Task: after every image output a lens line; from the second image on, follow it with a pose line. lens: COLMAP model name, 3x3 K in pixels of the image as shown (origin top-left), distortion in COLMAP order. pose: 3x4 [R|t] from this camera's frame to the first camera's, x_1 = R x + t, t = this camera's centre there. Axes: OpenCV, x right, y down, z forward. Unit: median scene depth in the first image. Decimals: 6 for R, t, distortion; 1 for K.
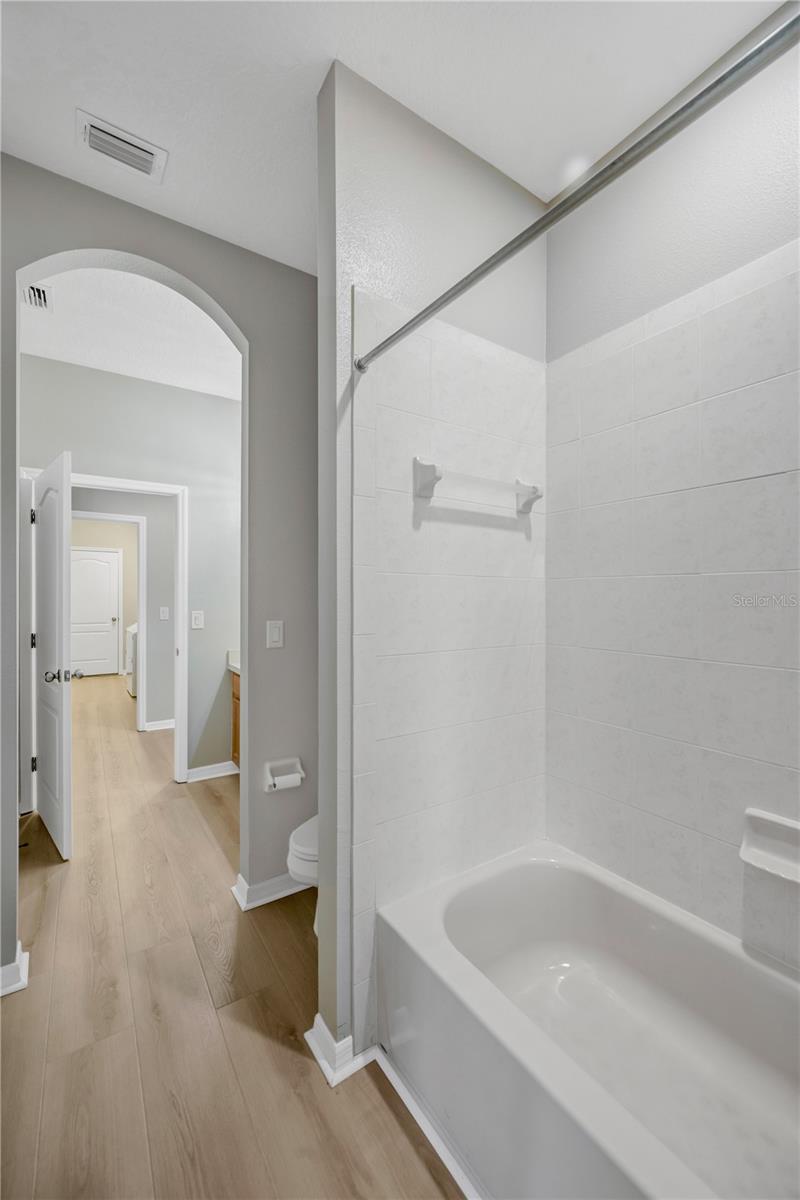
lens RADIAL K [[470.4, 0, 402.3], [0, 470.4, 596.4], [0, 0, 1]] dist [-0.001133, -0.000293]
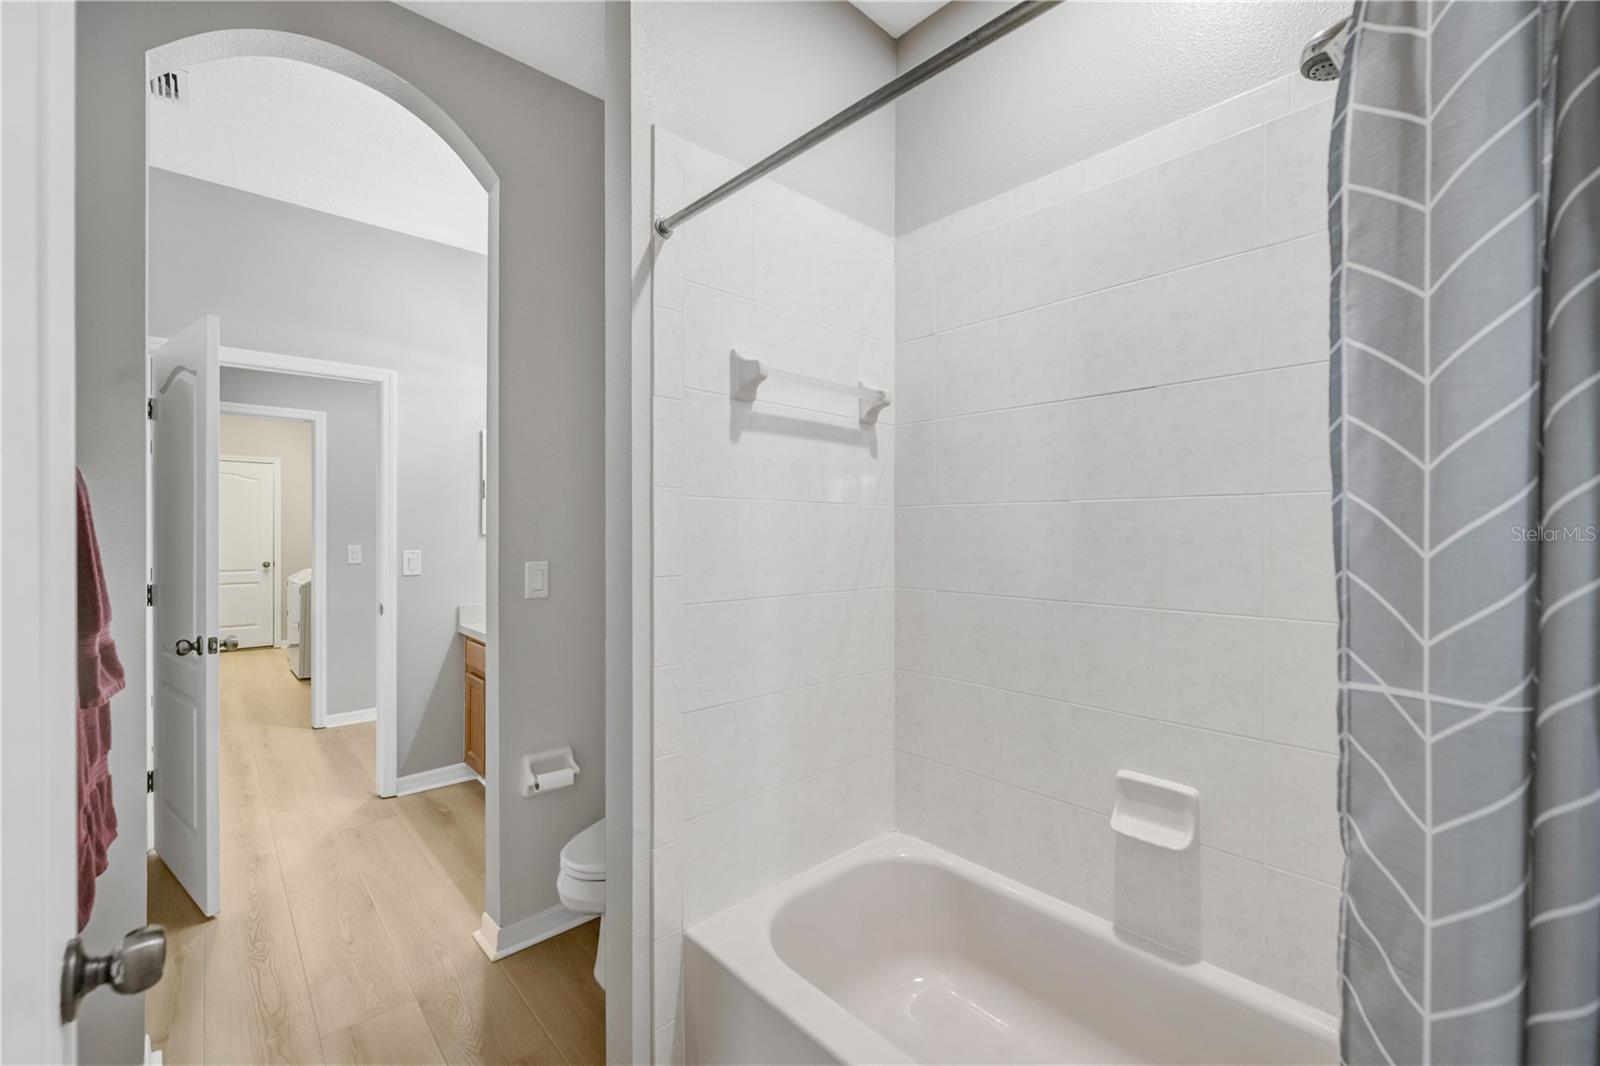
lens RADIAL K [[671.5, 0, 798.5], [0, 671.5, 529.8], [0, 0, 1]] dist [-0.000963, -0.000738]
pose [[0.988545, -0.000396, 0.150924, -0.030751], [0.000651, 0.999998, -0.001634, 0.005403], [-0.150923, 0.001714, 0.988544, -0.108971]]
